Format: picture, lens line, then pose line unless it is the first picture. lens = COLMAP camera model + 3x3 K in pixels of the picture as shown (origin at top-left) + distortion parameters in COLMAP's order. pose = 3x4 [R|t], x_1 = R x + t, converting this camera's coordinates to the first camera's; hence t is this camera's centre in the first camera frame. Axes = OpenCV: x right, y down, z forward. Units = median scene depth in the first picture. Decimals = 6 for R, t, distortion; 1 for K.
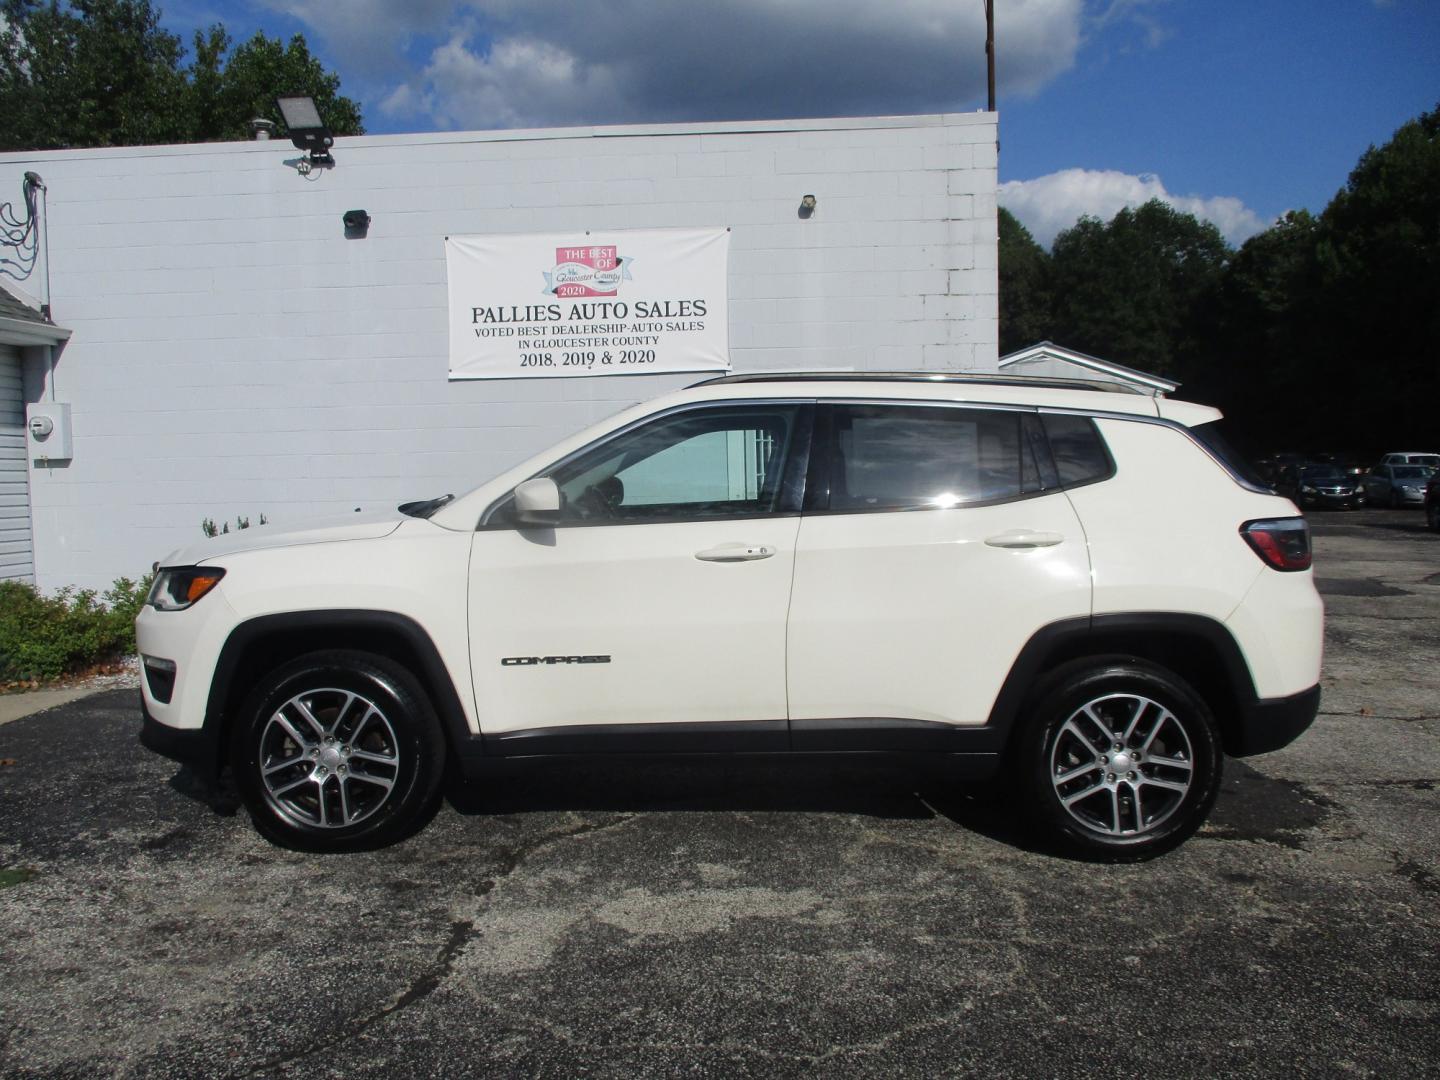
lens RADIAL K [[1195.9, 0, 723.1], [0, 1195.9, 533.7], [0, 0, 1]] dist [-0.035124, 0.002525]
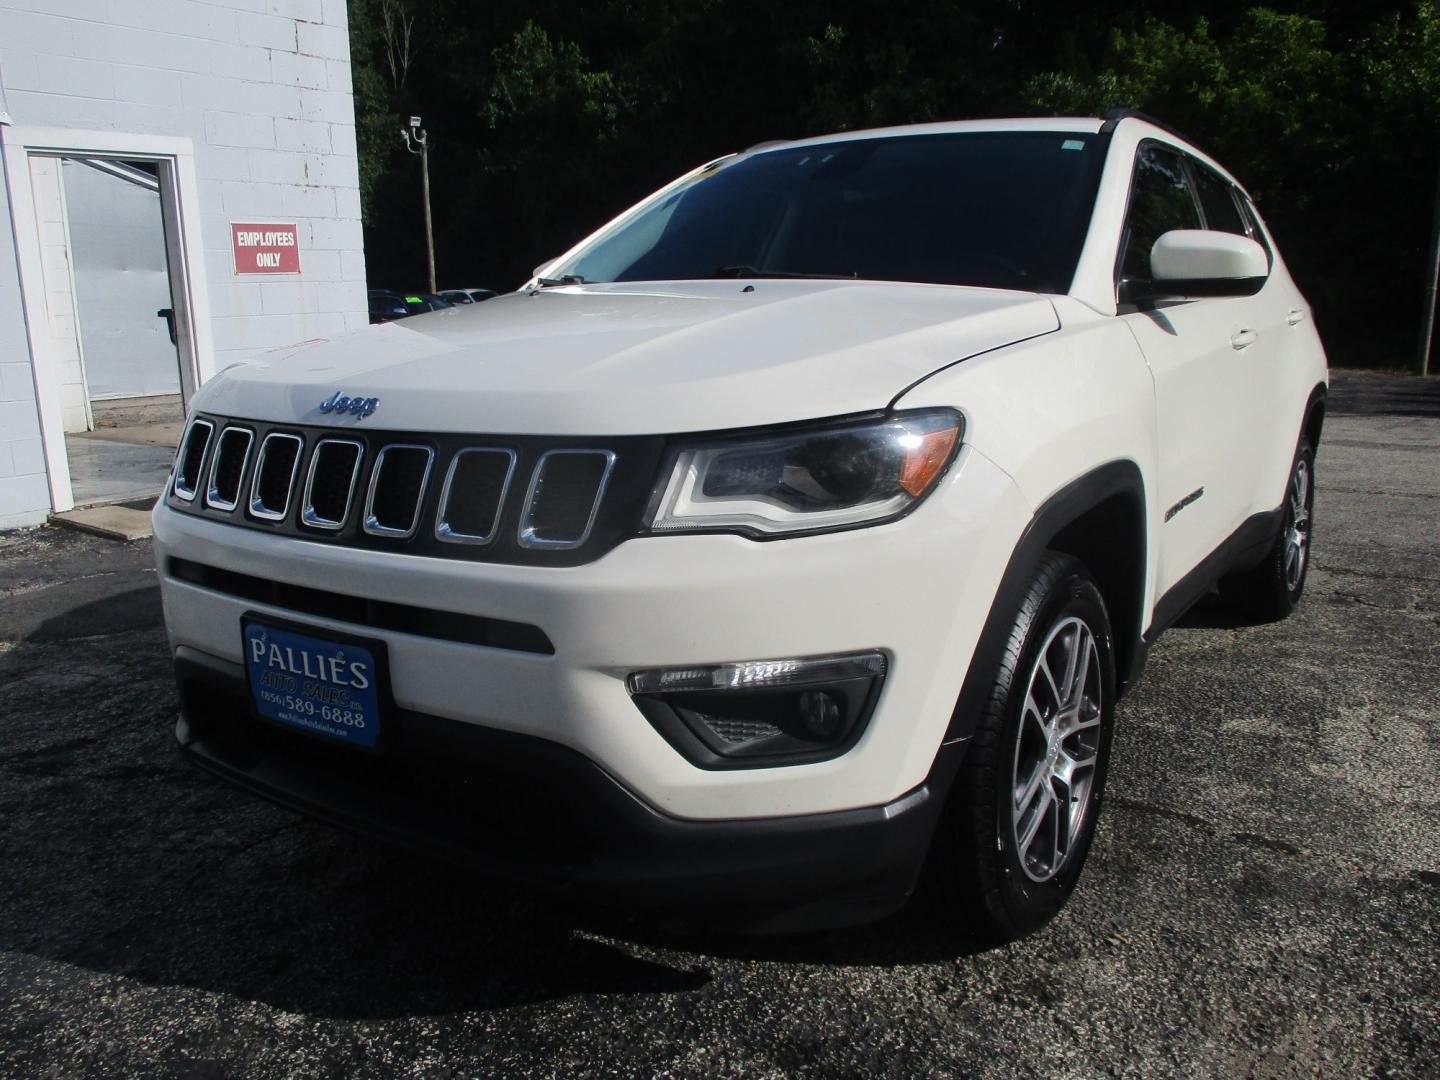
lens RADIAL K [[1195.9, 0, 707.1], [0, 1195.9, 537.7], [0, 0, 1]] dist [-0.035124, 0.002525]
pose [[0.553730, -0.164329, 0.816321, -0.333755], [0.056377, 0.985483, 0.160140, 0.000642], [-0.830786, -0.042653, 0.554955, 0.333684]]
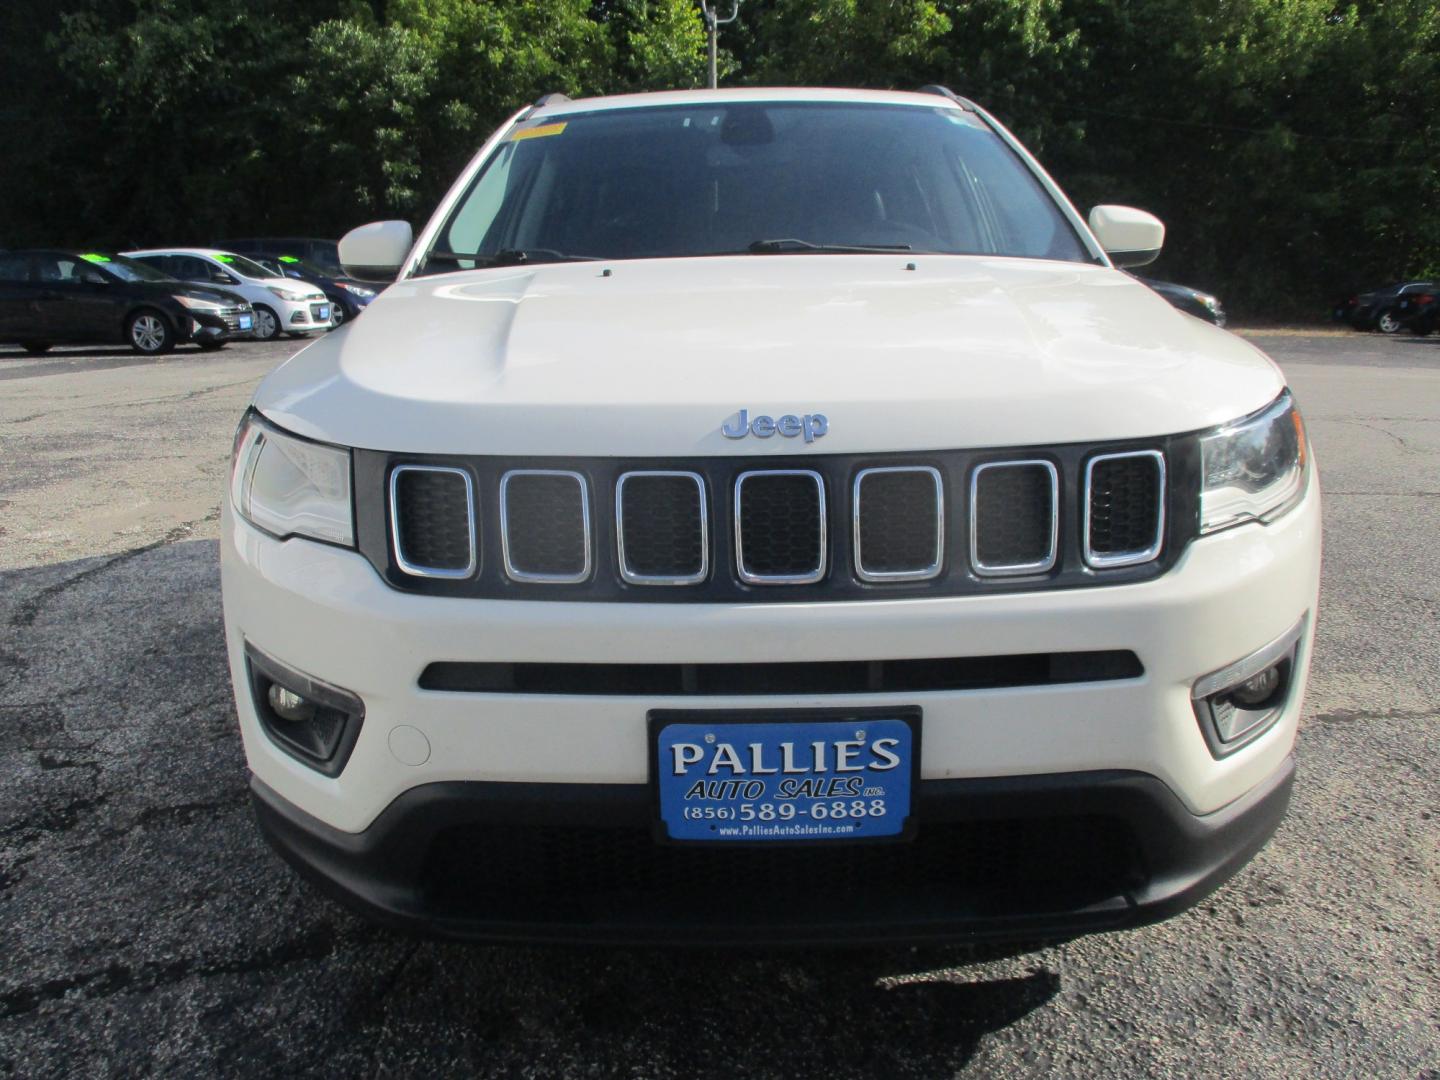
lens RADIAL K [[1195.9, 0, 721.7], [0, 1195.9, 535.5], [0, 0, 1]] dist [-0.035124, 0.002525]
pose [[-0.007027, -0.234258, 0.972149, -0.355758], [0.076206, 0.969221, 0.234103, -0.014686], [-0.997067, 0.075729, 0.011041, 0.486629]]
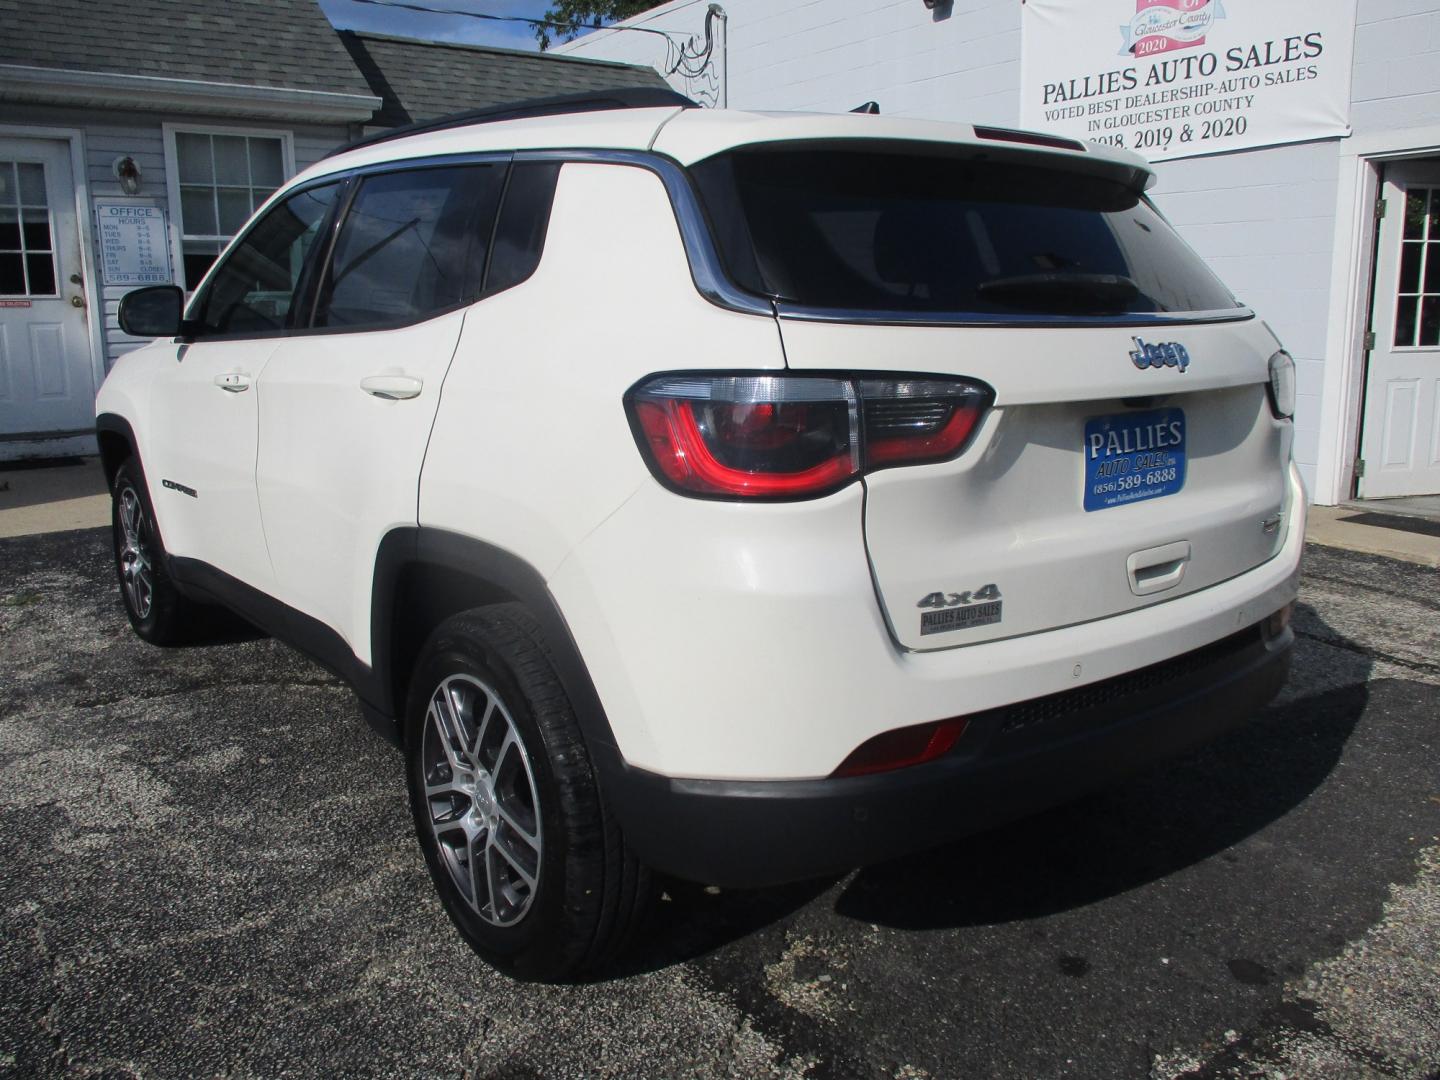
lens RADIAL K [[1195.9, 0, 722.8], [0, 1195.9, 542.1], [0, 0, 1]] dist [-0.035124, 0.002525]
pose [[0.632502, 0.160151, -0.757821, 0.321384], [-0.043585, 0.984200, 0.171614, -0.010685], [0.773332, -0.075517, 0.629488, 0.293765]]
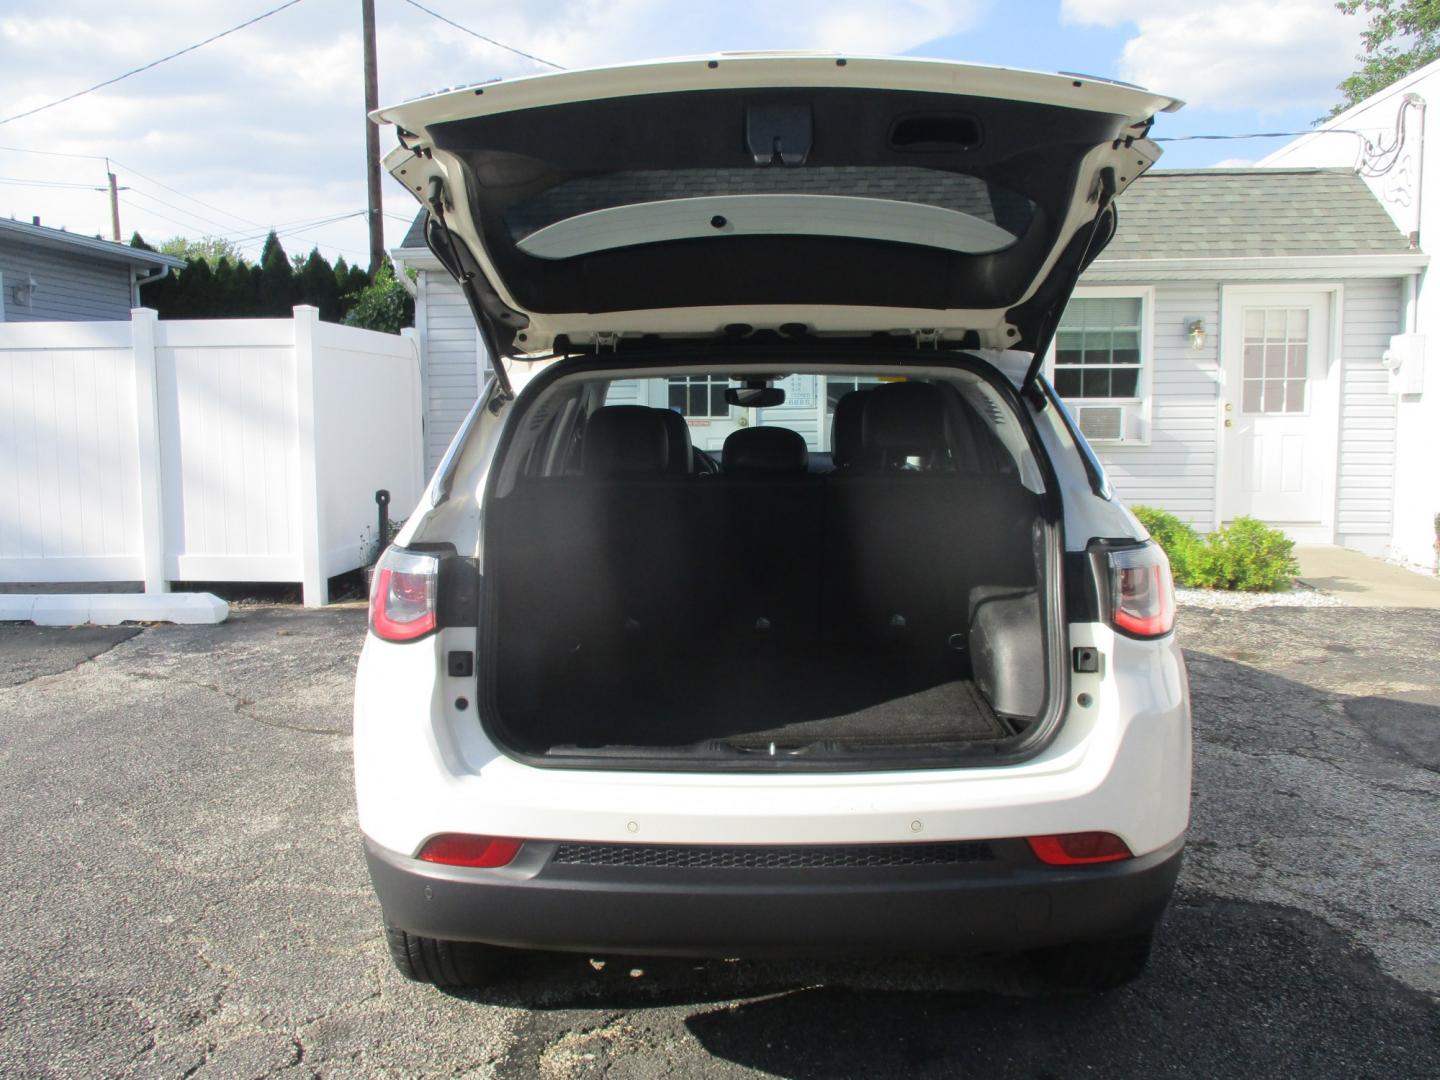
lens RADIAL K [[1195.9, 0, 717.1], [0, 1195.9, 540.1], [0, 0, 1]] dist [-0.035124, 0.002525]
pose [[-0.012874, 0.120733, -0.992602, 0.421809], [-0.044481, 0.991632, 0.121192, -0.037691], [0.998927, 0.045712, -0.007396, 0.468036]]
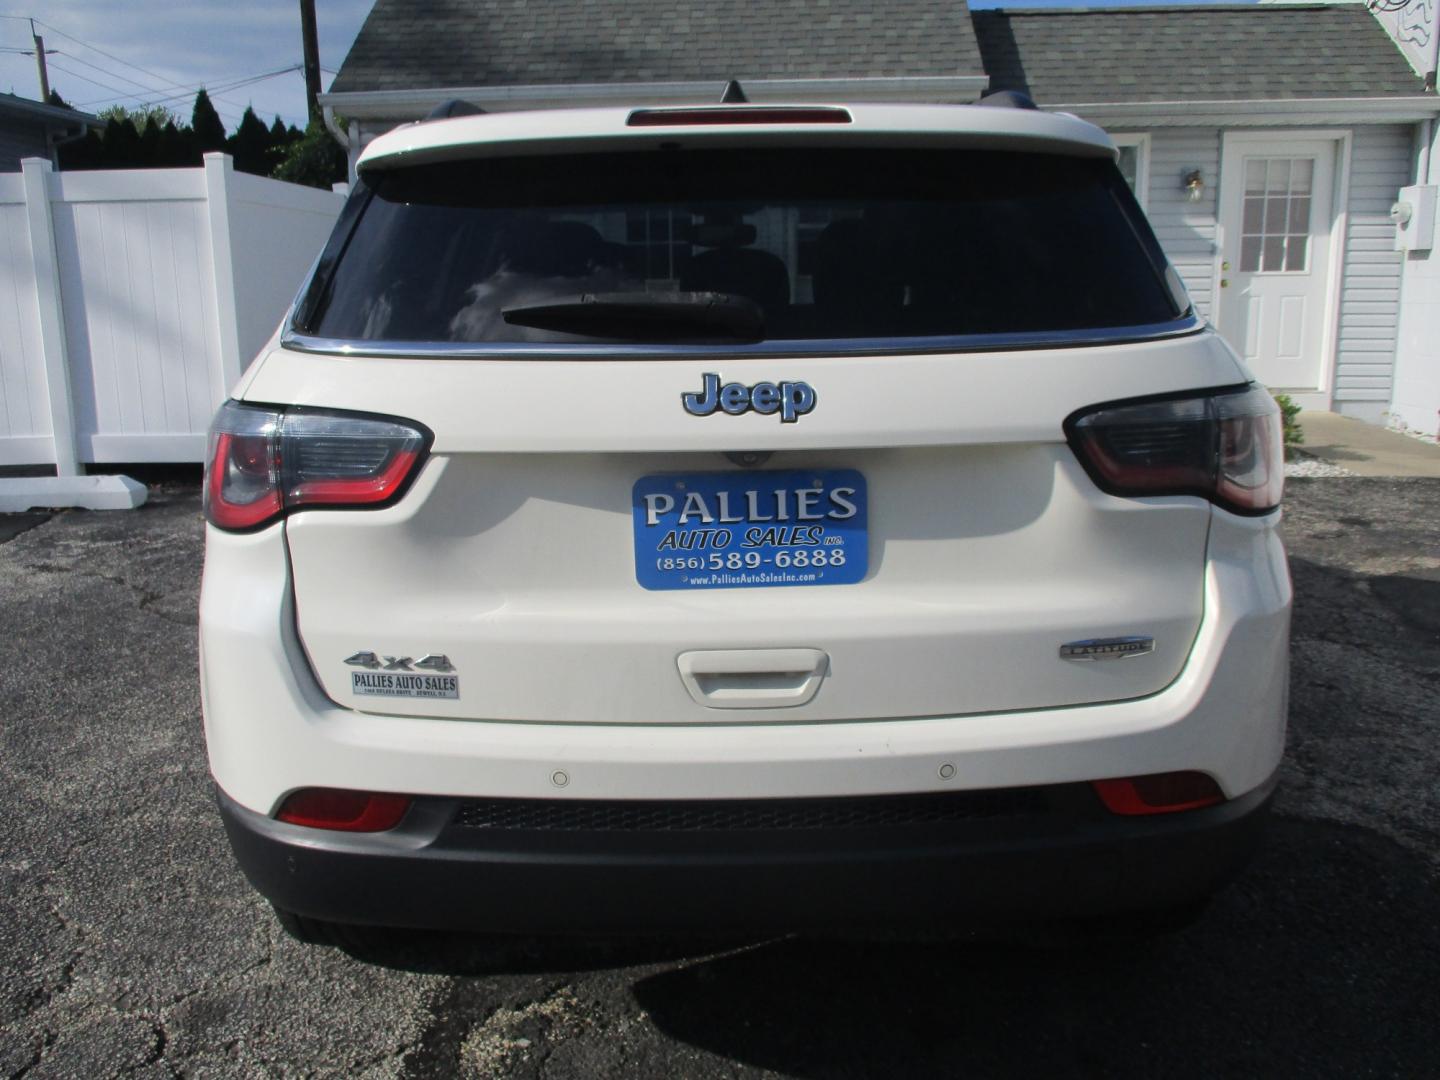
lens RADIAL K [[1195.9, 0, 720.1], [0, 1195.9, 539.8], [0, 0, 1]] dist [-0.035124, 0.002525]
pose [[0.018333, 0.220794, -0.975148, 0.361978], [-0.038518, 0.974744, 0.219979, -0.025949], [0.999090, 0.033528, 0.026375, 0.469422]]
